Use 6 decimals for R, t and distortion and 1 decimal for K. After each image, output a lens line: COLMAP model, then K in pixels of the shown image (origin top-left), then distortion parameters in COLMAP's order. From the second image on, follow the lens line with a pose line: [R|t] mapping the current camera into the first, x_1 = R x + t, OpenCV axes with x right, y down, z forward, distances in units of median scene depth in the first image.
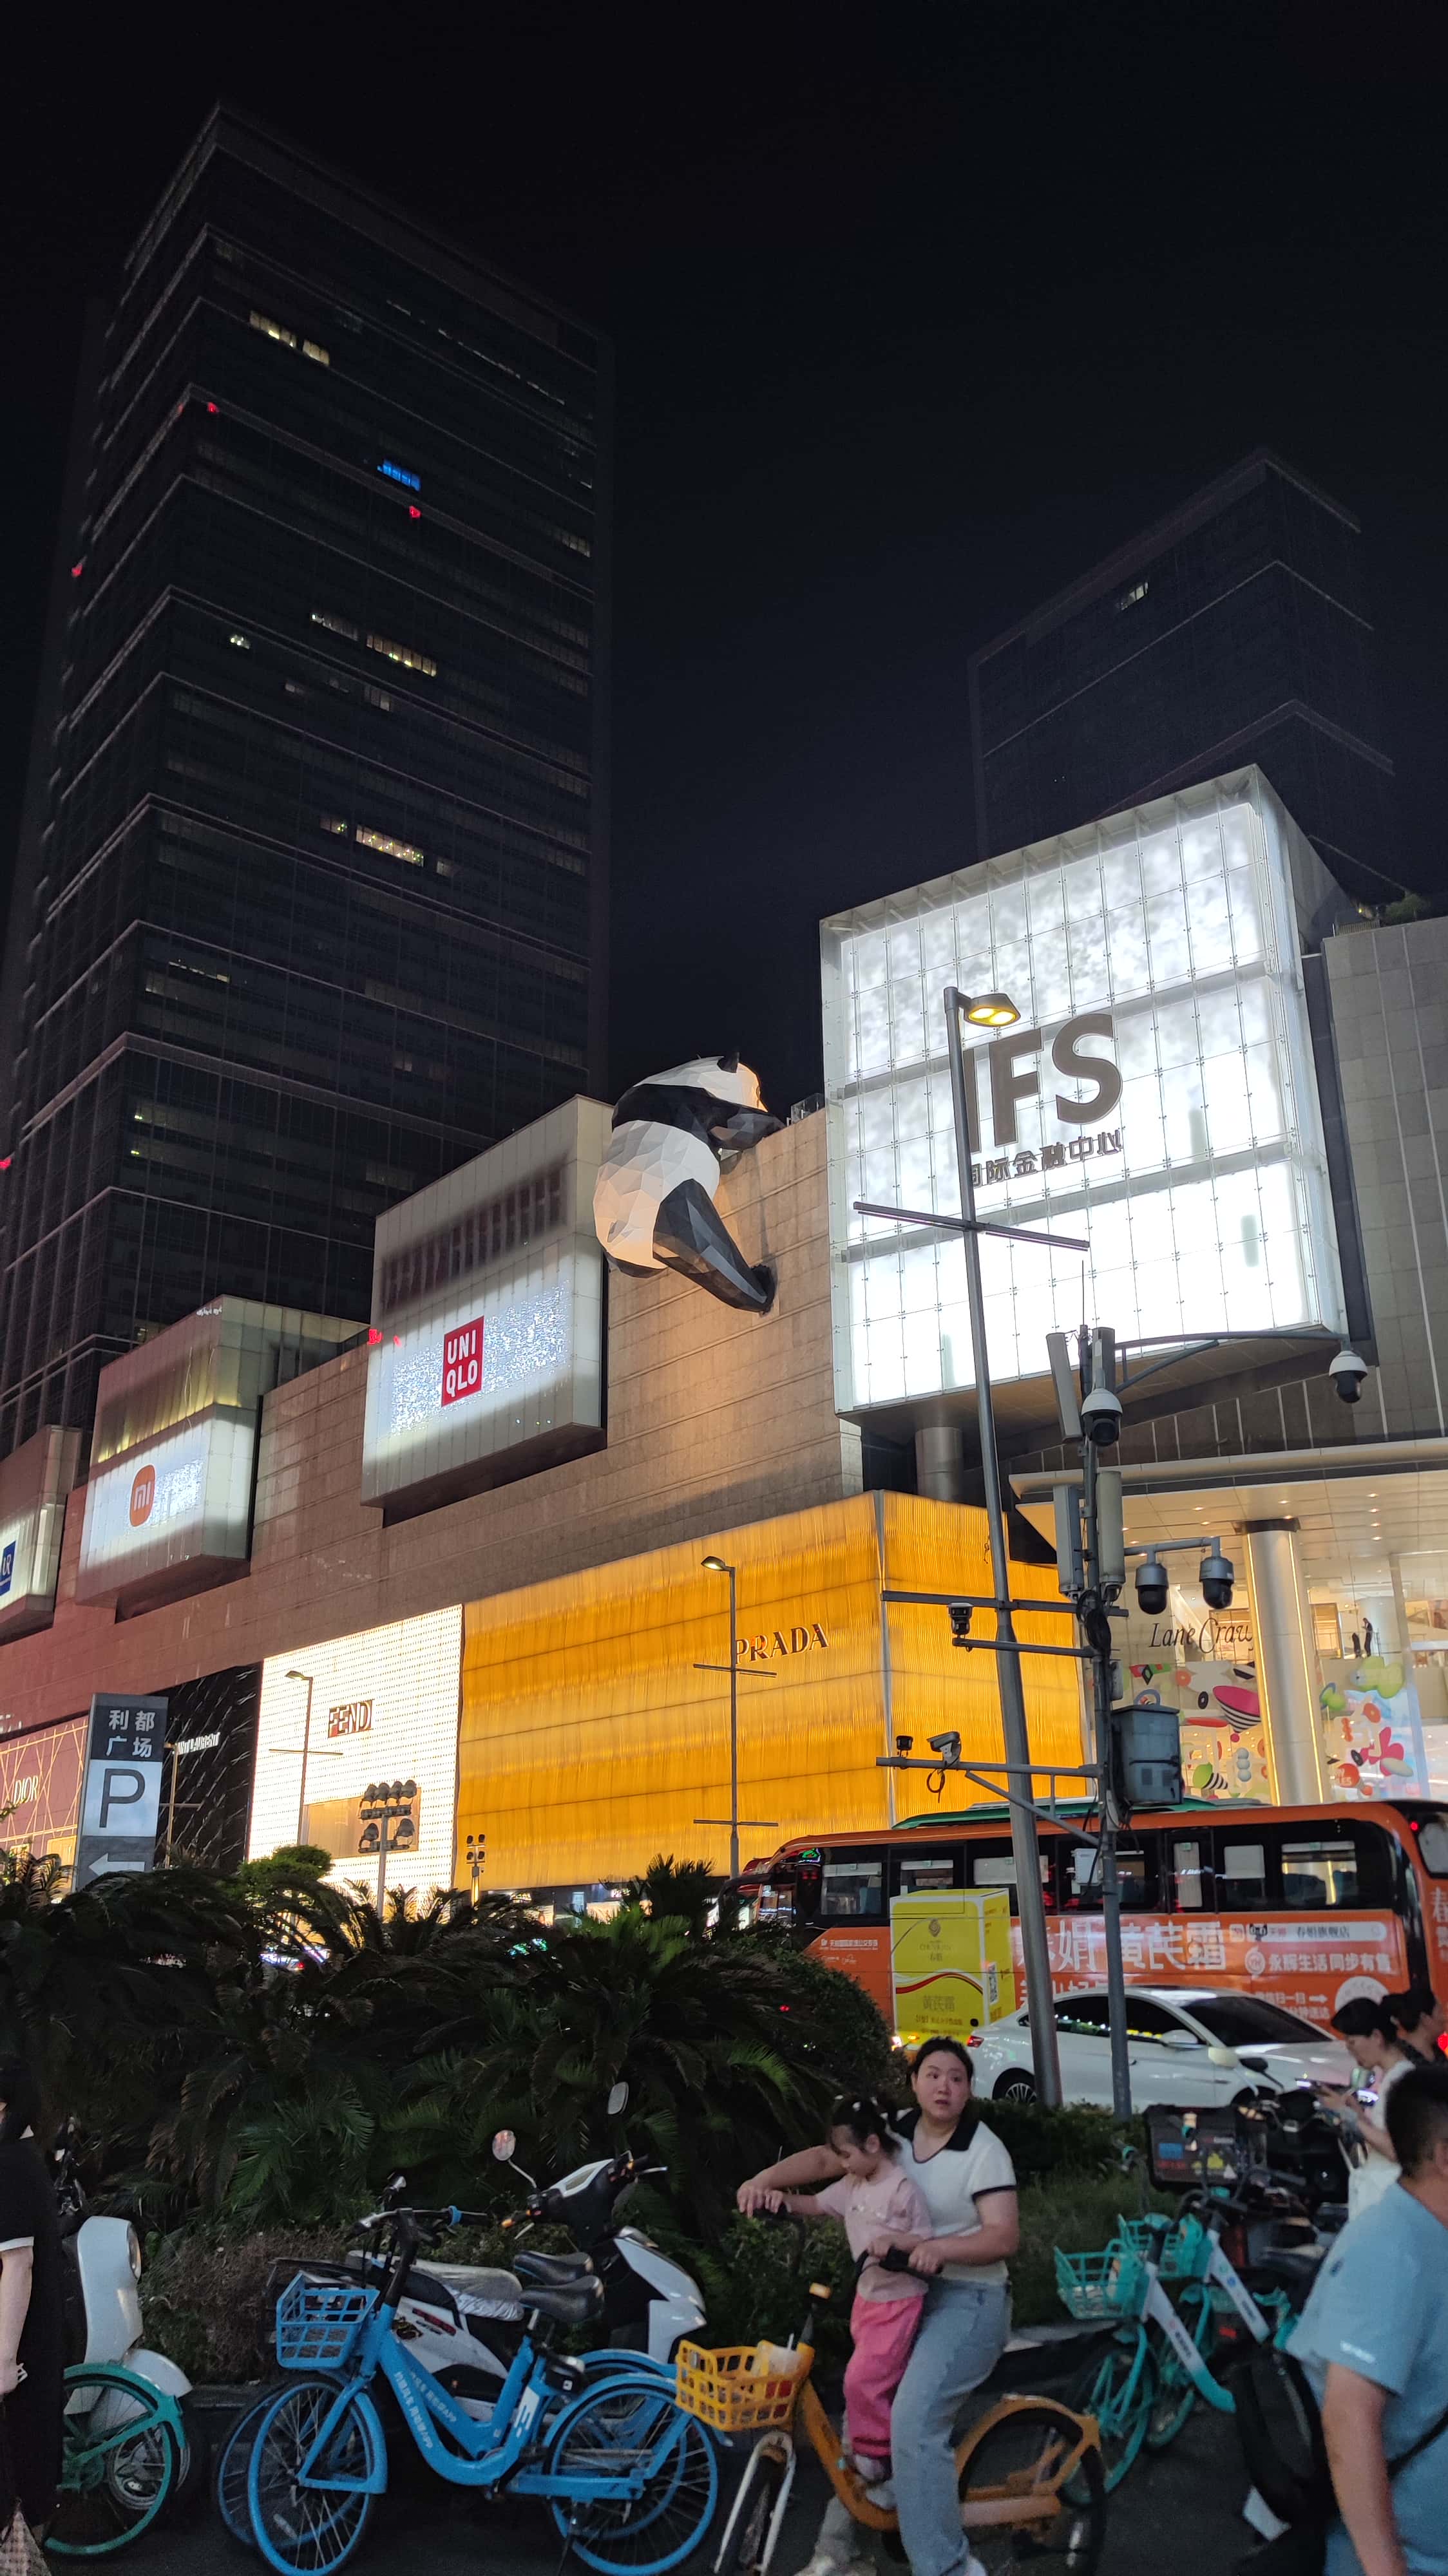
lens RADIAL K [[1851.4, 0, 724.0], [0, 1851.4, 1288.0], [0, 0, 1]] dist [0.055936, 0.000164]
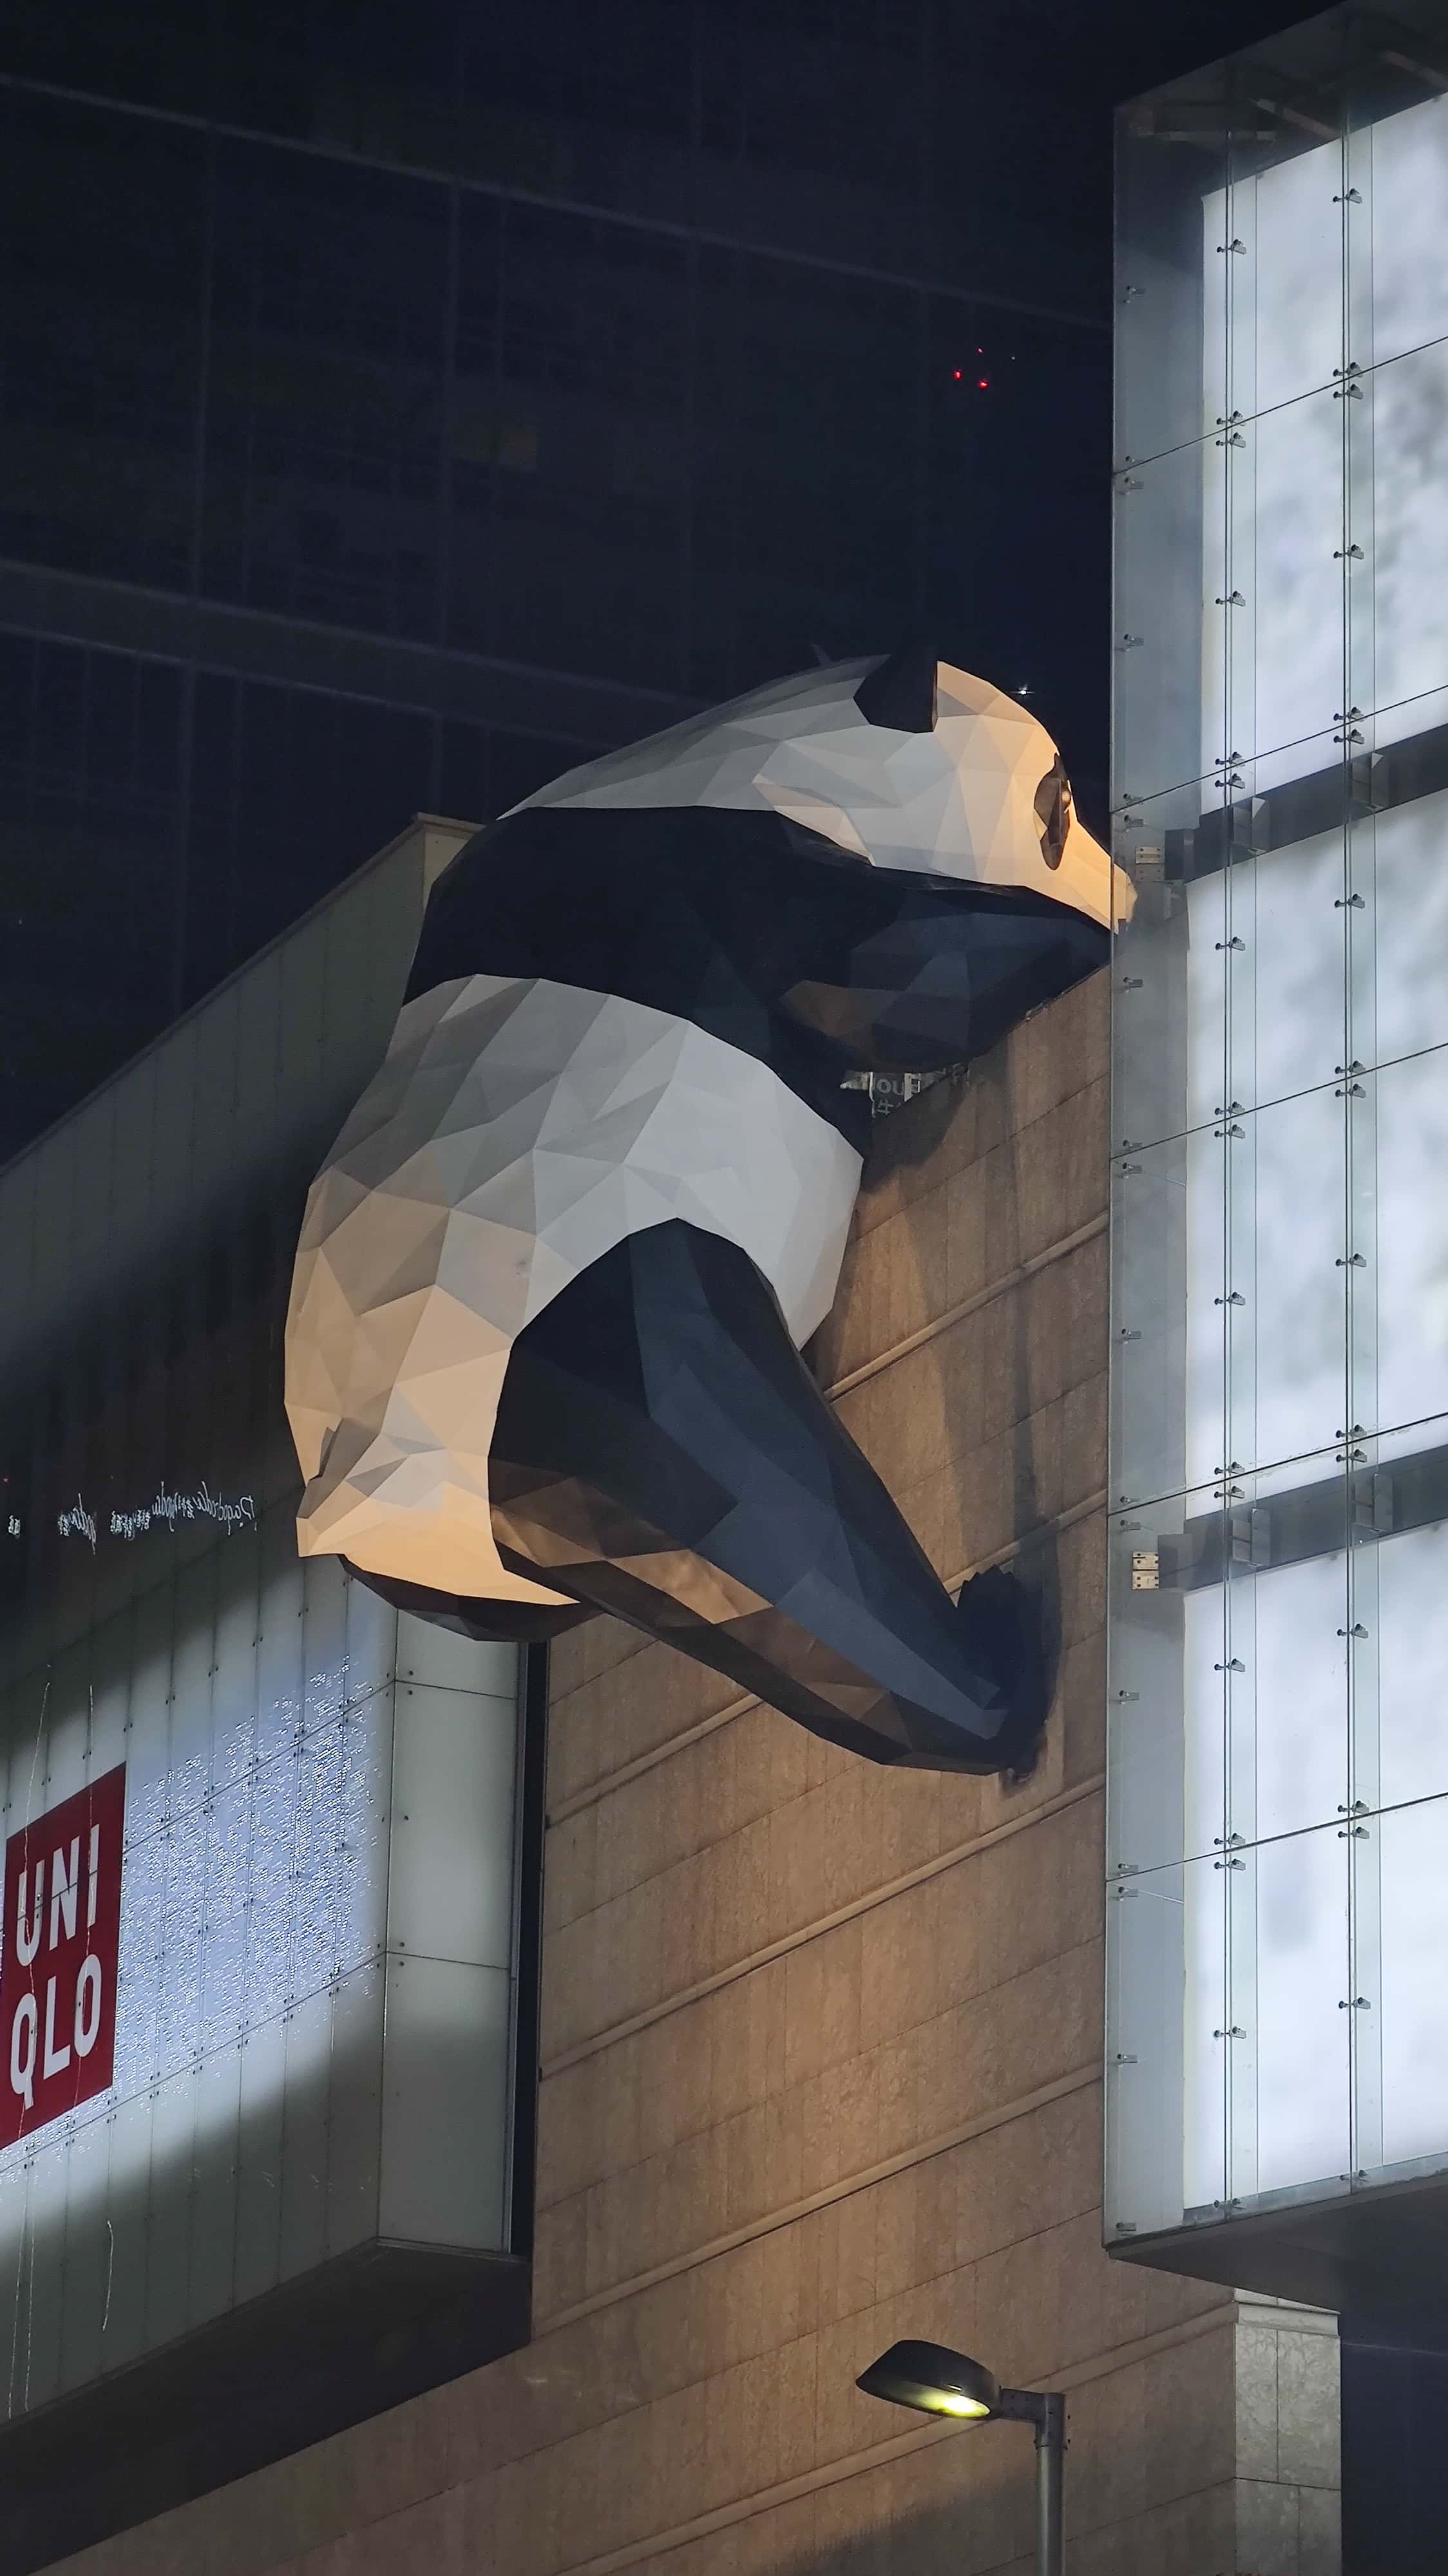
lens RADIAL K [[9077.7, 0, 724.0], [0, 9077.7, 1288.0], [0, 0, 1]] dist [-0.077781, 0.047995]
pose [[0.974159, -0.046956, -0.220928, 0.247738], [0.047961, 0.998849, -0.000817, -0.050160], [0.220712, -0.009800, 0.975290, -0.126355]]
